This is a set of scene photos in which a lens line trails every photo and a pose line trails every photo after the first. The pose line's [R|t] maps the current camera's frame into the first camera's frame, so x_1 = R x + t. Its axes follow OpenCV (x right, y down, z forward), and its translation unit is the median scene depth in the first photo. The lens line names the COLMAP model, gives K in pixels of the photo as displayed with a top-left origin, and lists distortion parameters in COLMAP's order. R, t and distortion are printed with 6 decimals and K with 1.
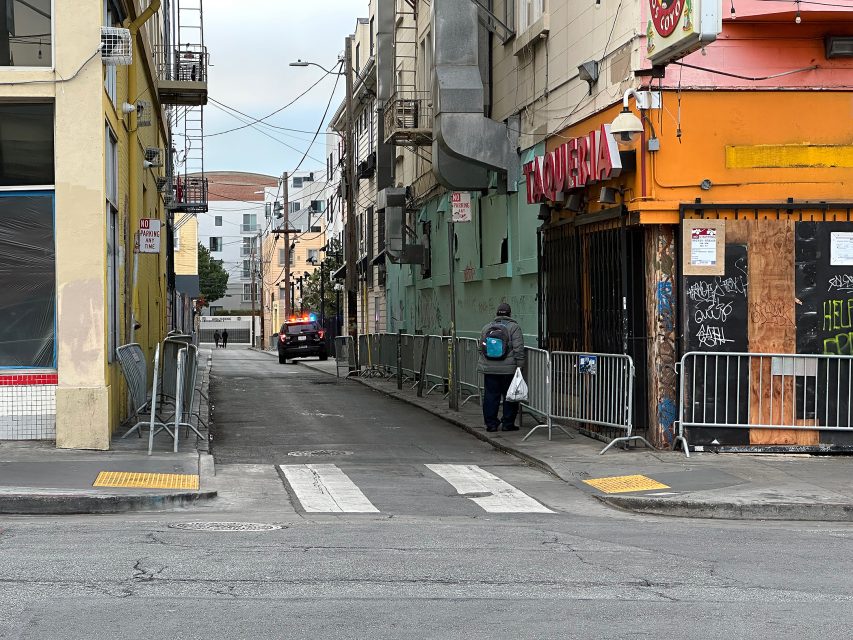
lens RADIAL K [[1902.1, 0, 426.5], [0, 1902.1, 320.0], [0, 0, 1]] dist [-0.021398, -0.135317]
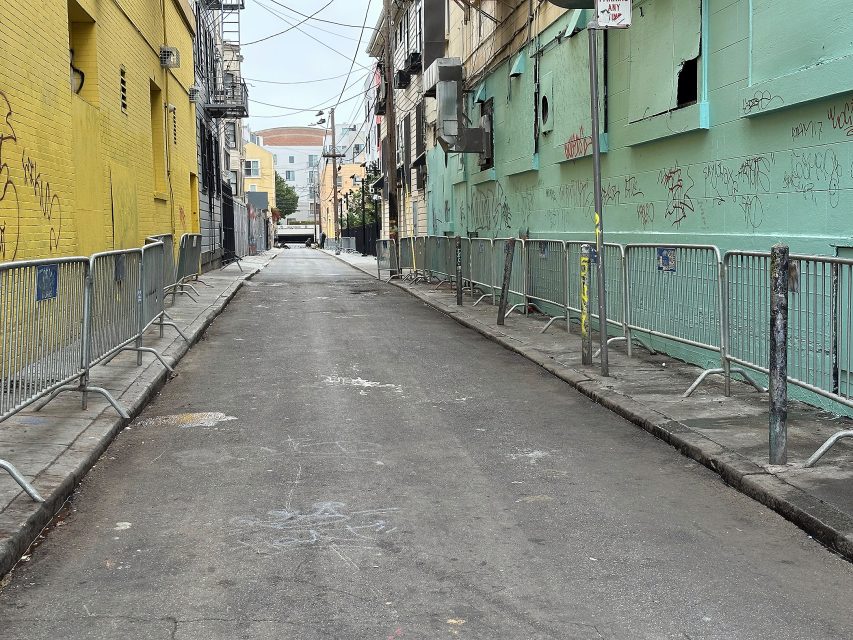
lens RADIAL K [[1144.9, 0, 426.0], [0, 1144.9, 335.7], [0, 0, 1]] dist [0.178864, -0.320824]
pose [[0.999975, -0.006849, -0.001490, -0.016391], [0.006958, 0.995622, 0.093207, 0.002253], [0.000845, -0.093215, 0.995646, 0.304764]]
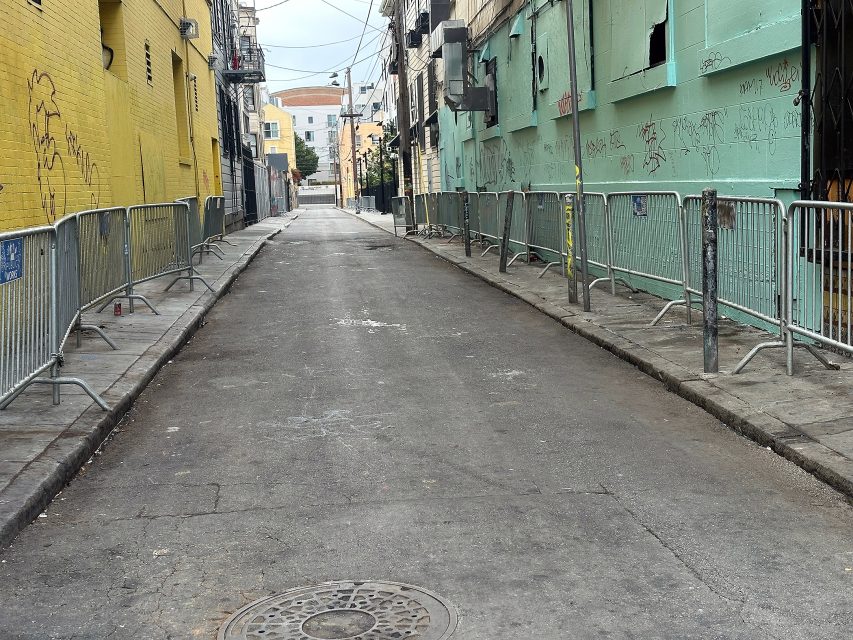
lens RADIAL K [[1144.9, 0, 426.0], [0, 1144.9, 335.7], [0, 0, 1]] dist [0.178864, -0.320824]
pose [[0.999150, -0.033294, -0.024318, -0.012893], [0.036167, 0.990945, 0.129303, 0.002521], [0.019793, -0.130073, 0.991307, 0.285662]]
